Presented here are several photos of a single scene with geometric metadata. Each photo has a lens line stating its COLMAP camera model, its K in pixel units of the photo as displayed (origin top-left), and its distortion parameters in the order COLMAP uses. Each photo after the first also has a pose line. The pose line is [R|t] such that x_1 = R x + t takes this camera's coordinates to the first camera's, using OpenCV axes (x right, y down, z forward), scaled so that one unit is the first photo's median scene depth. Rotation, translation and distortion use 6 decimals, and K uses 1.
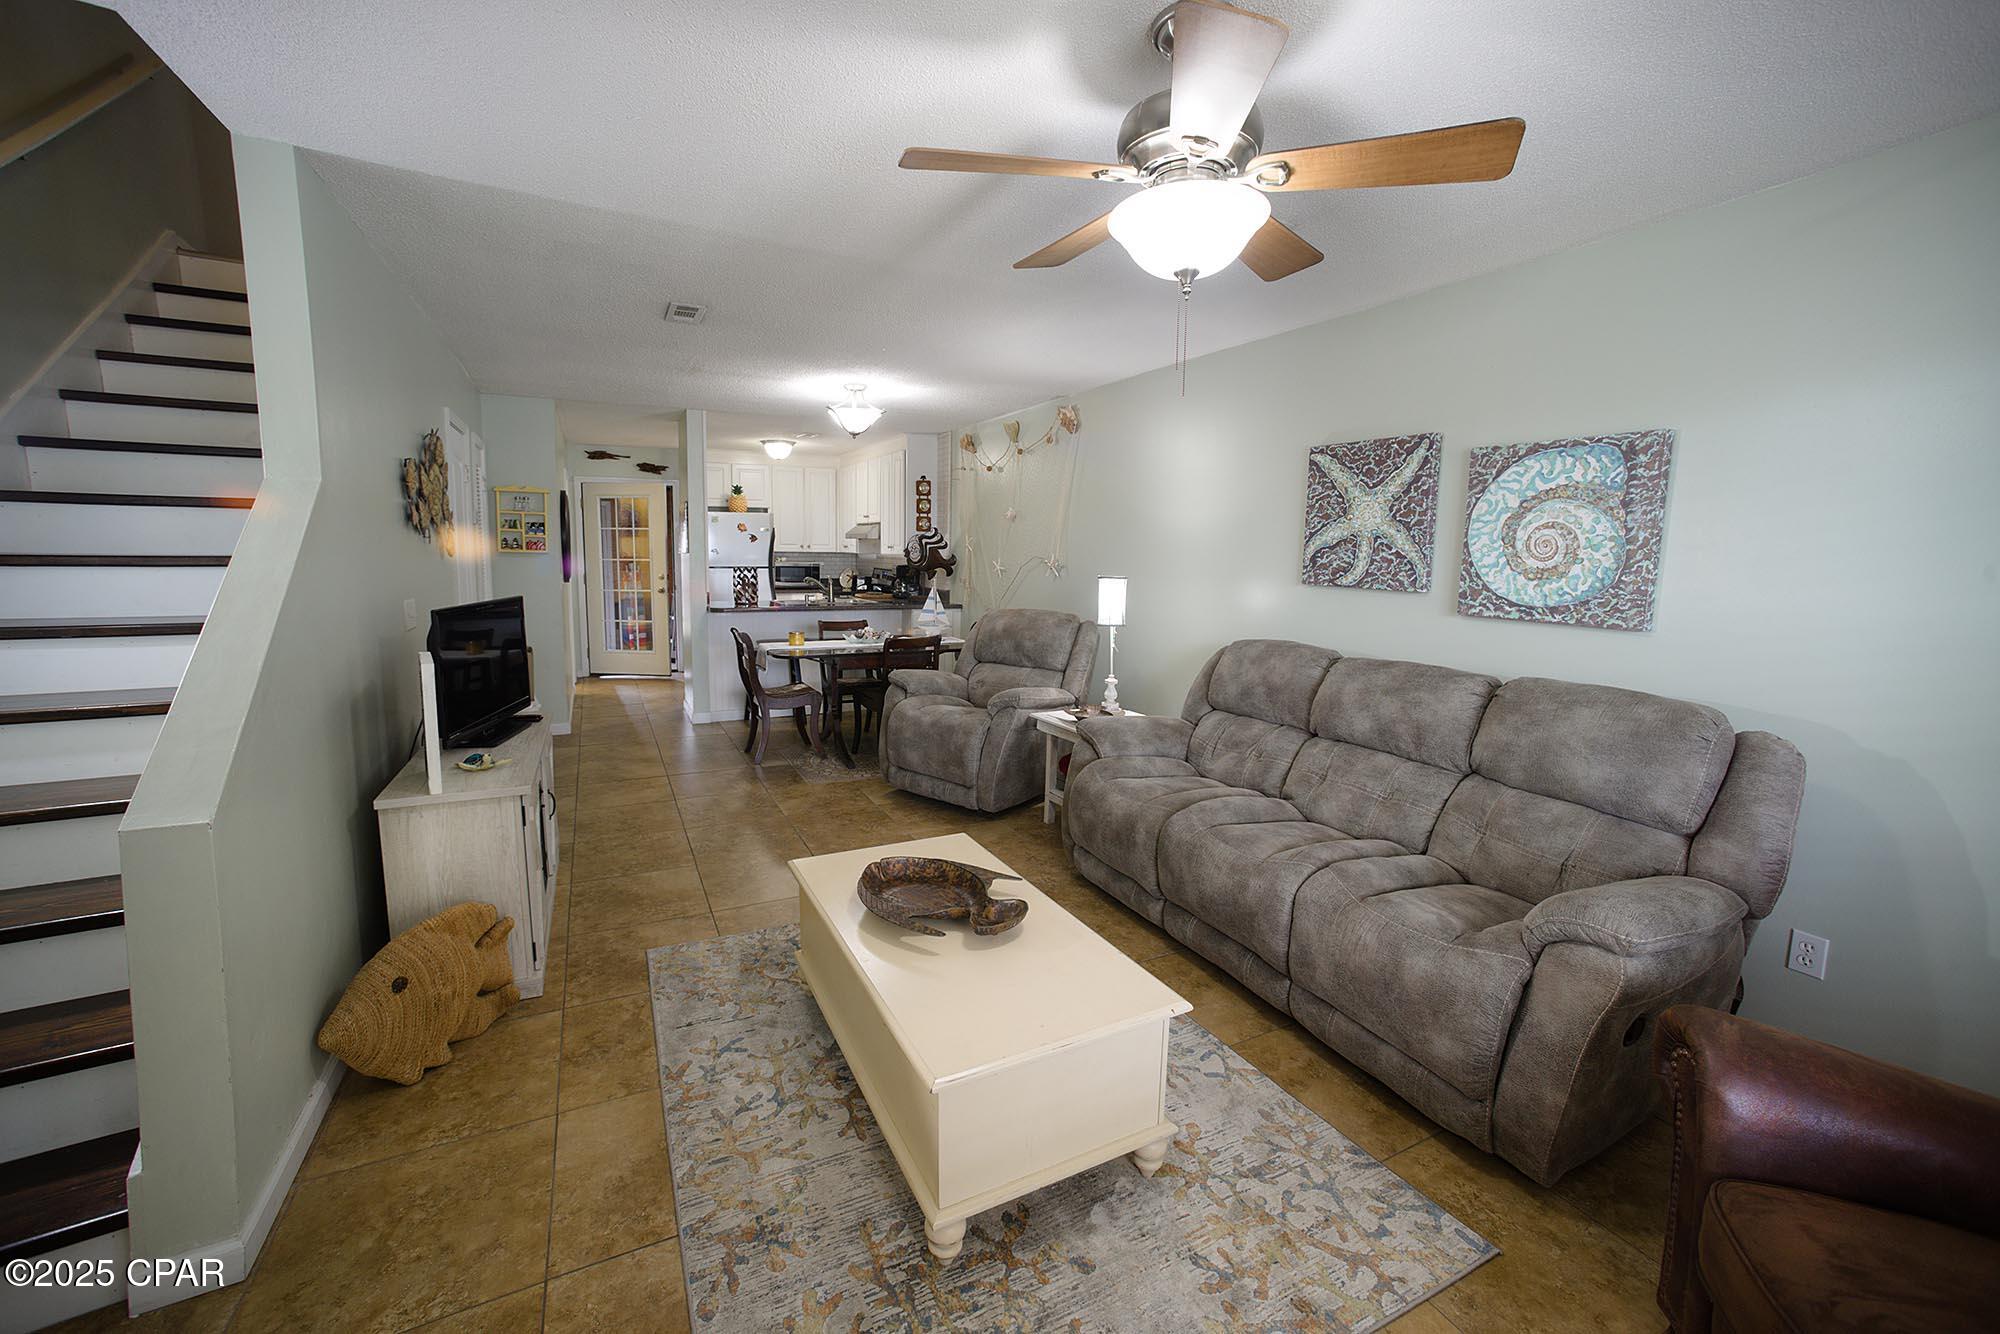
lens RADIAL K [[815.1, 0, 1000.0], [0, 815.1, 667.0], [0, 0, 1]] dist [-0.021978, 0.000022]
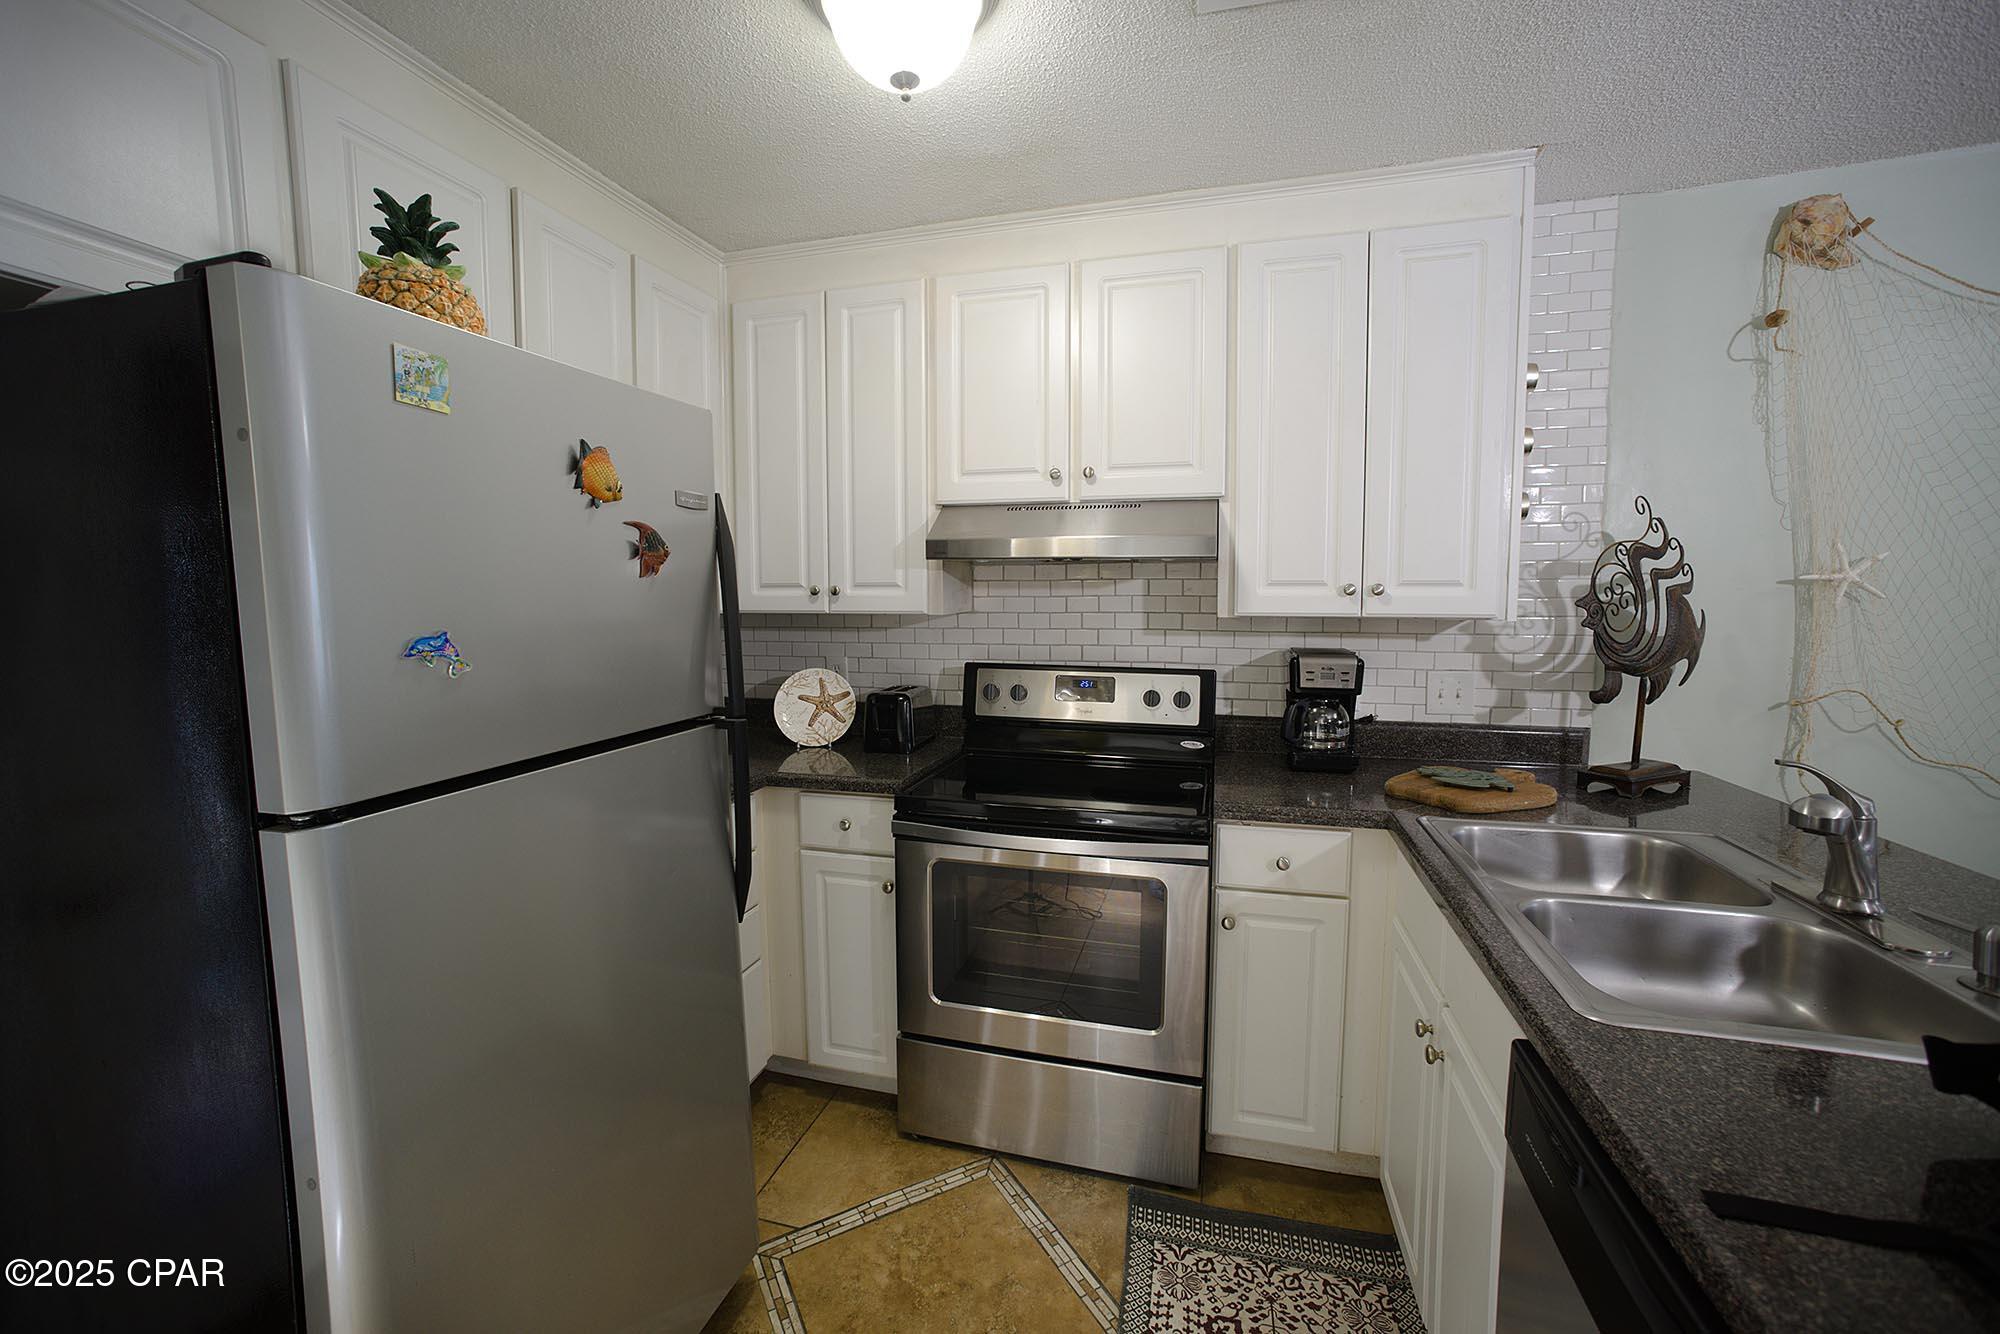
lens RADIAL K [[783.9, 0, 1000.0], [0, 783.9, 667.0], [0, 0, 1]] dist [-0.001245, -0.000058]
pose [[0.678400, -0.091112, 0.729021, -0.371197], [0.116414, 0.993075, 0.015783, -0.130200], [-0.725411, 0.074161, 0.684309, 0.849963]]
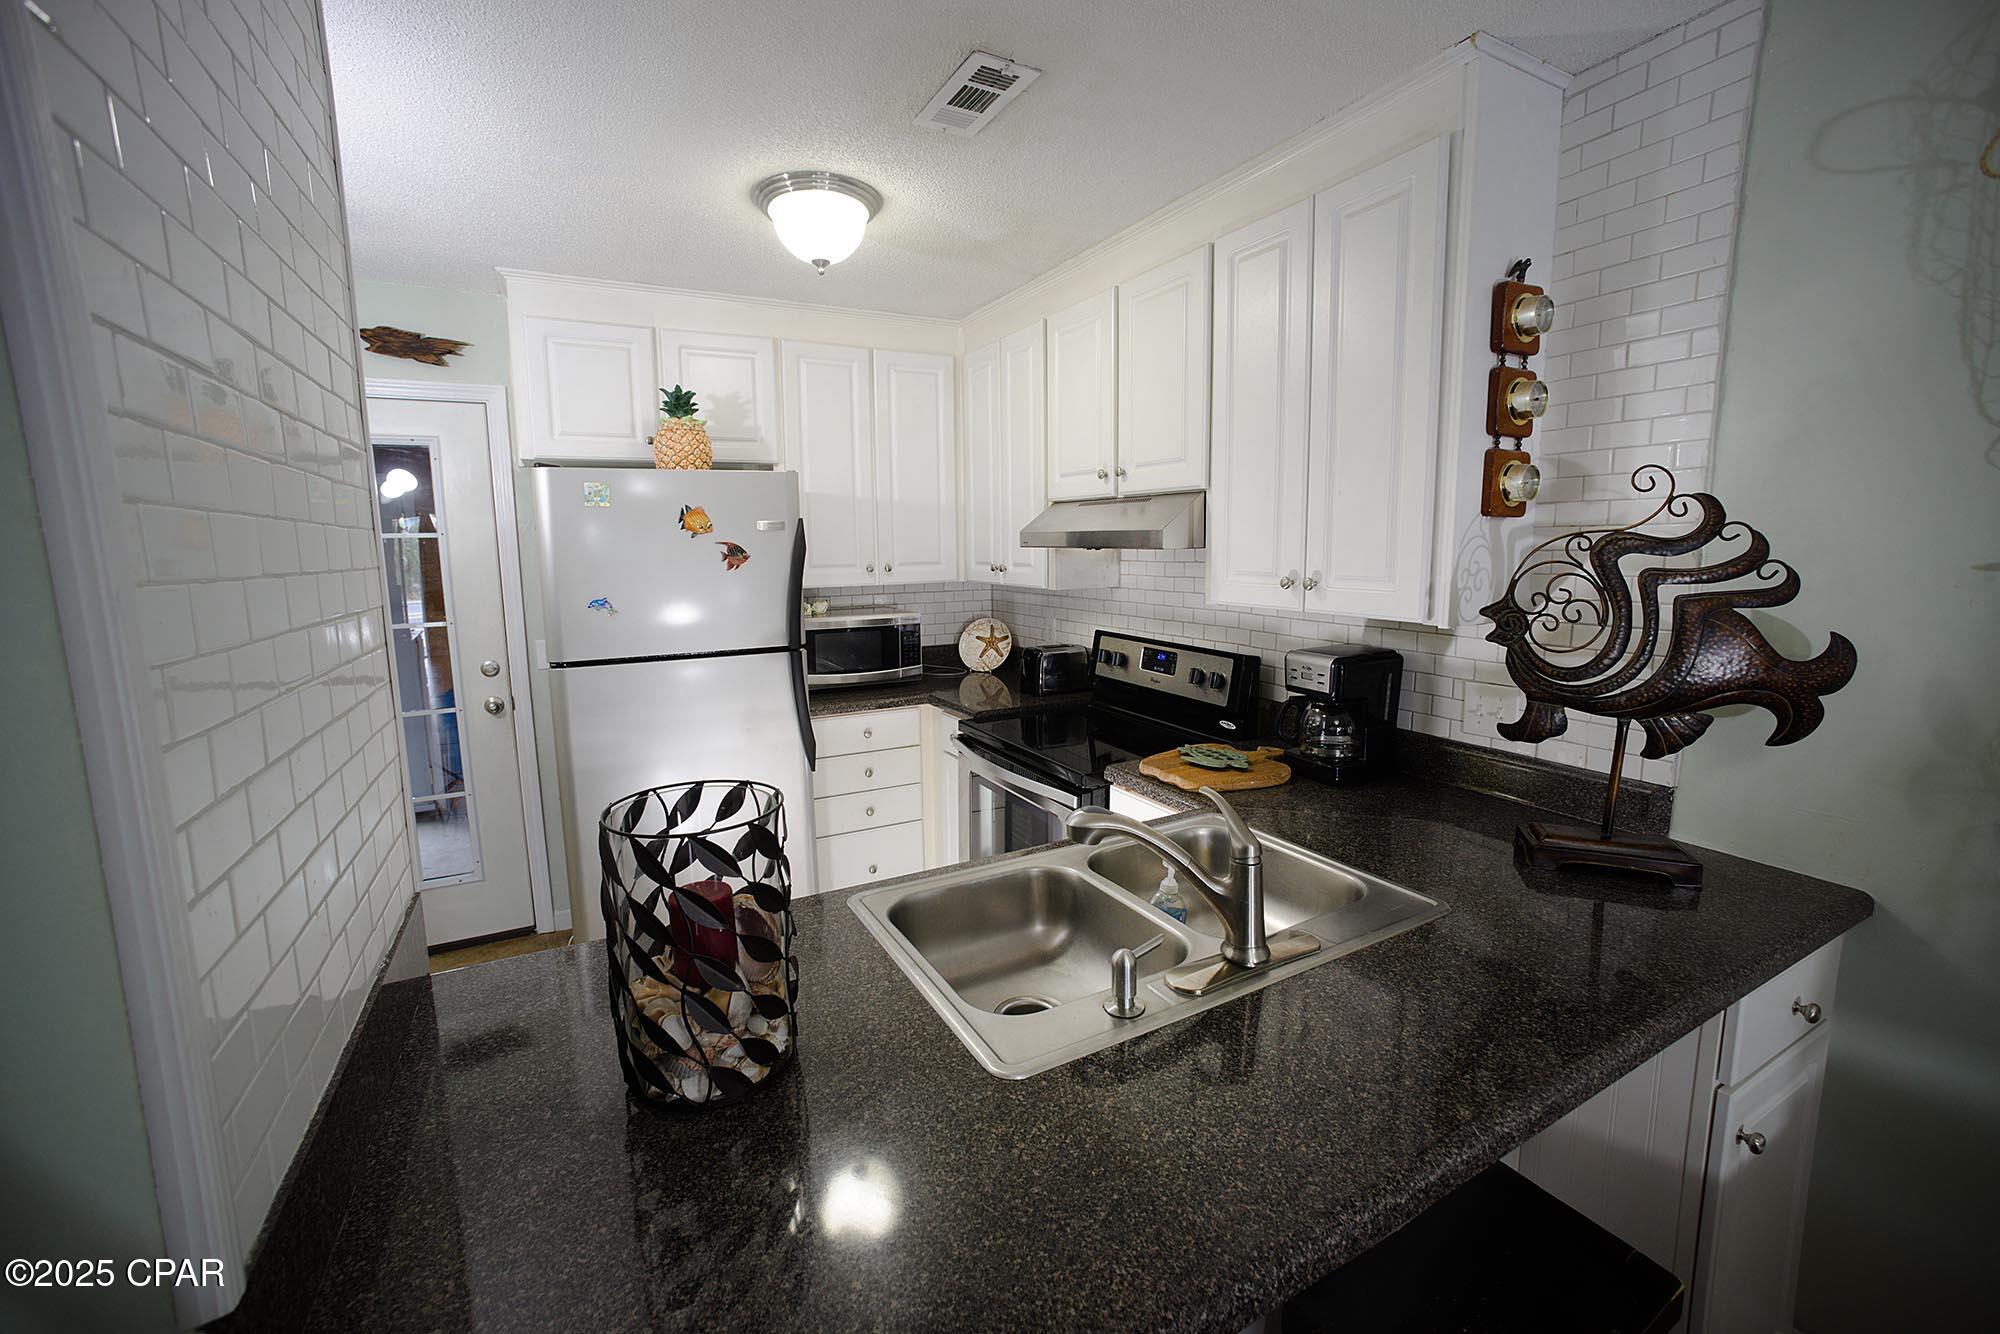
lens RADIAL K [[795.3, 0, 1000.0], [0, 795.3, 667.0], [0, 0, 1]] dist [-0.022060, 0.000045]
pose [[0.999007, -0.030886, 0.032116, -0.217552], [0.030384, 0.999410, 0.016000, -0.119432], [-0.032591, -0.015008, 0.999356, 0.708625]]
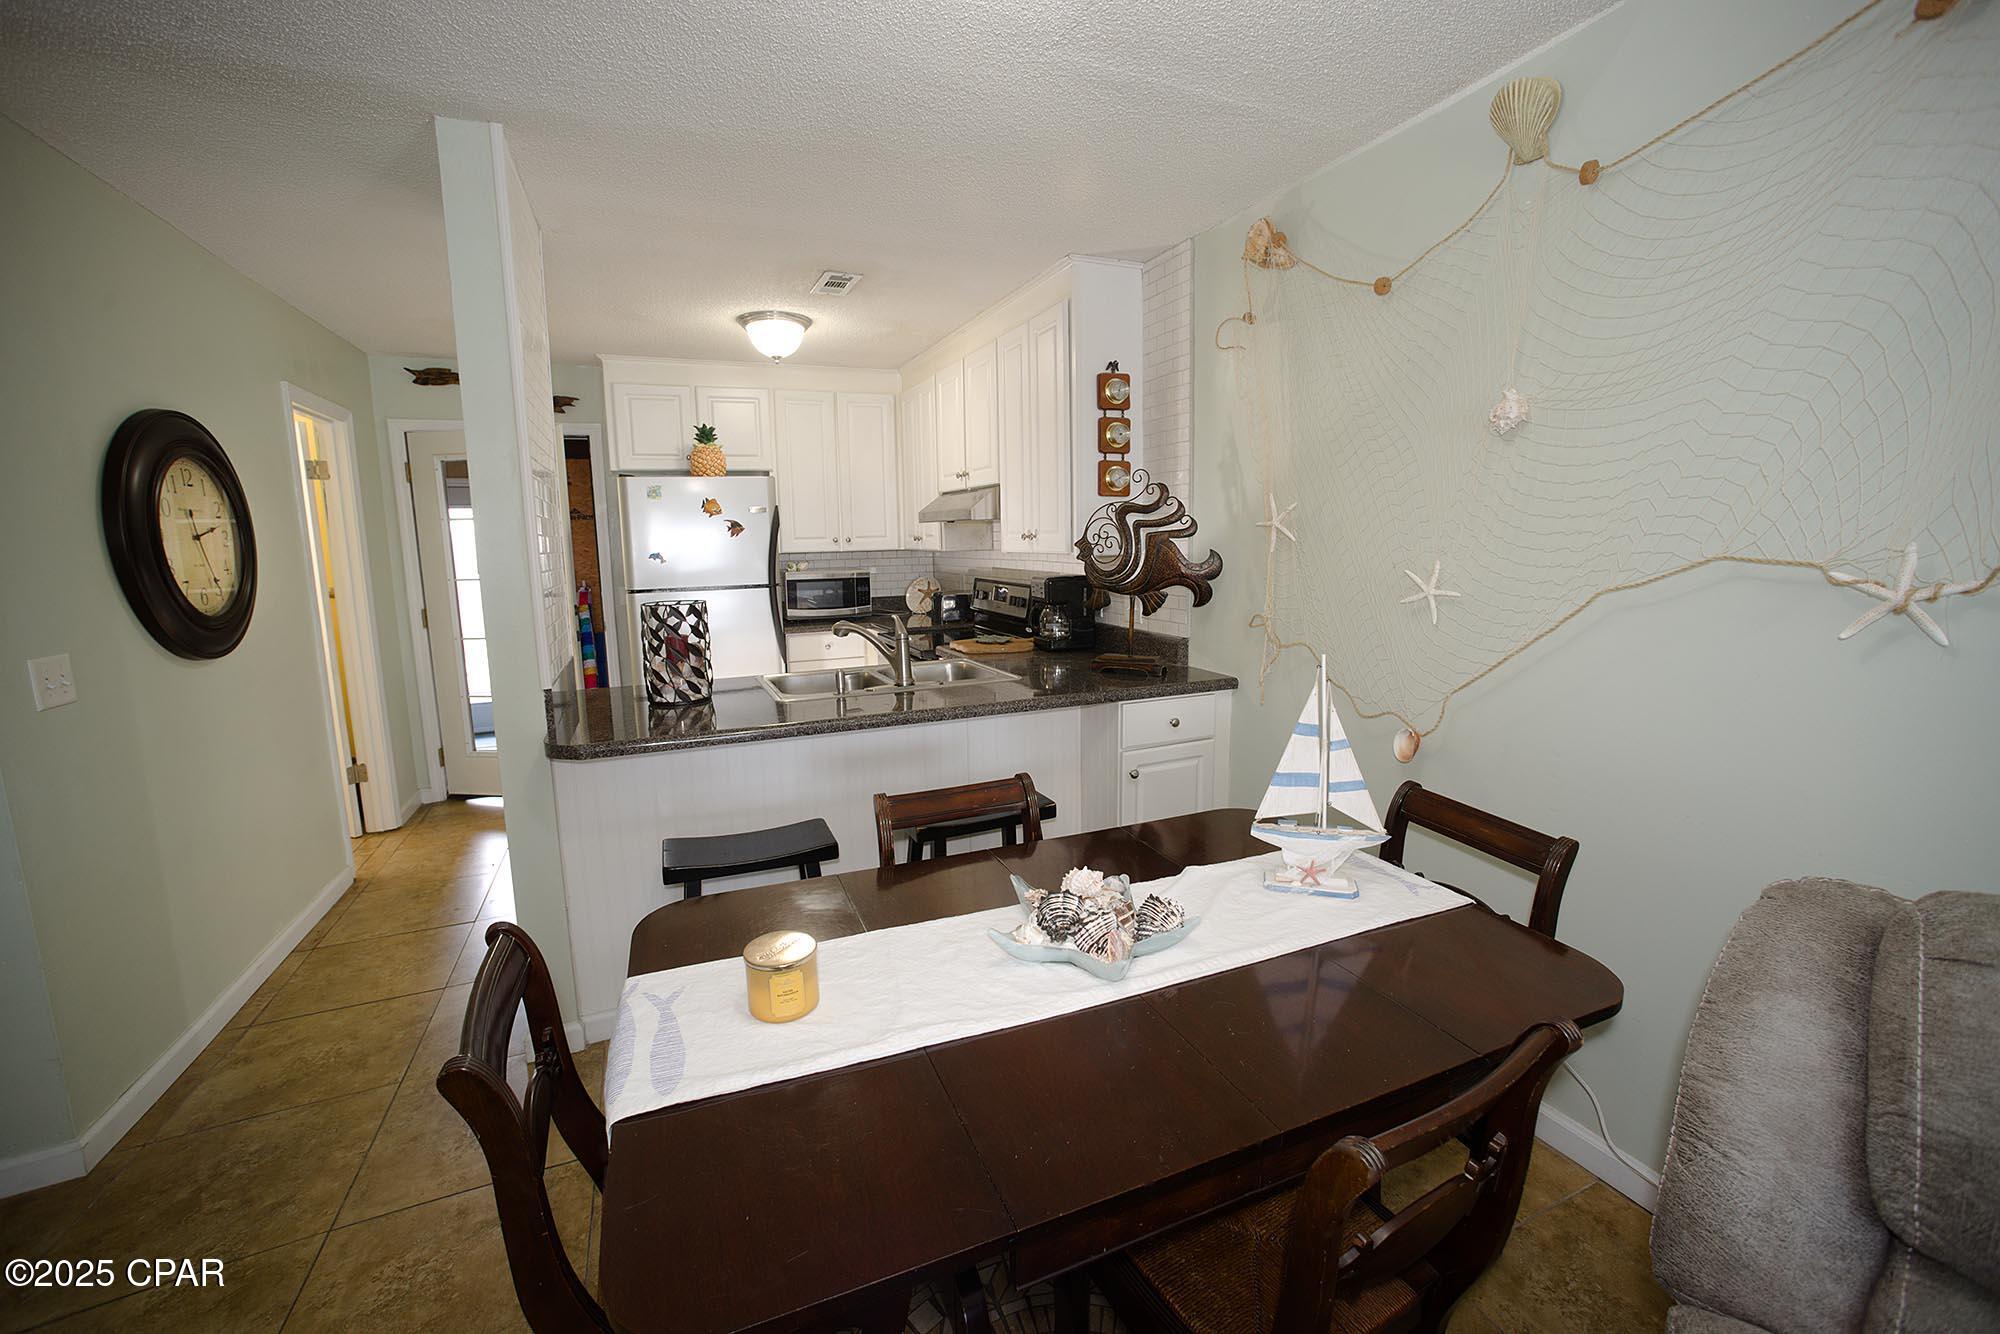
lens RADIAL K [[815.1, 0, 1000.0], [0, 815.1, 667.0], [0, 0, 1]] dist [-0.021978, 0.000022]
pose [[0.997891, -0.024013, -0.060312, -0.116725], [0.025057, 0.999548, 0.016615, -0.078708], [0.059886, -0.018091, 0.998041, 0.520513]]
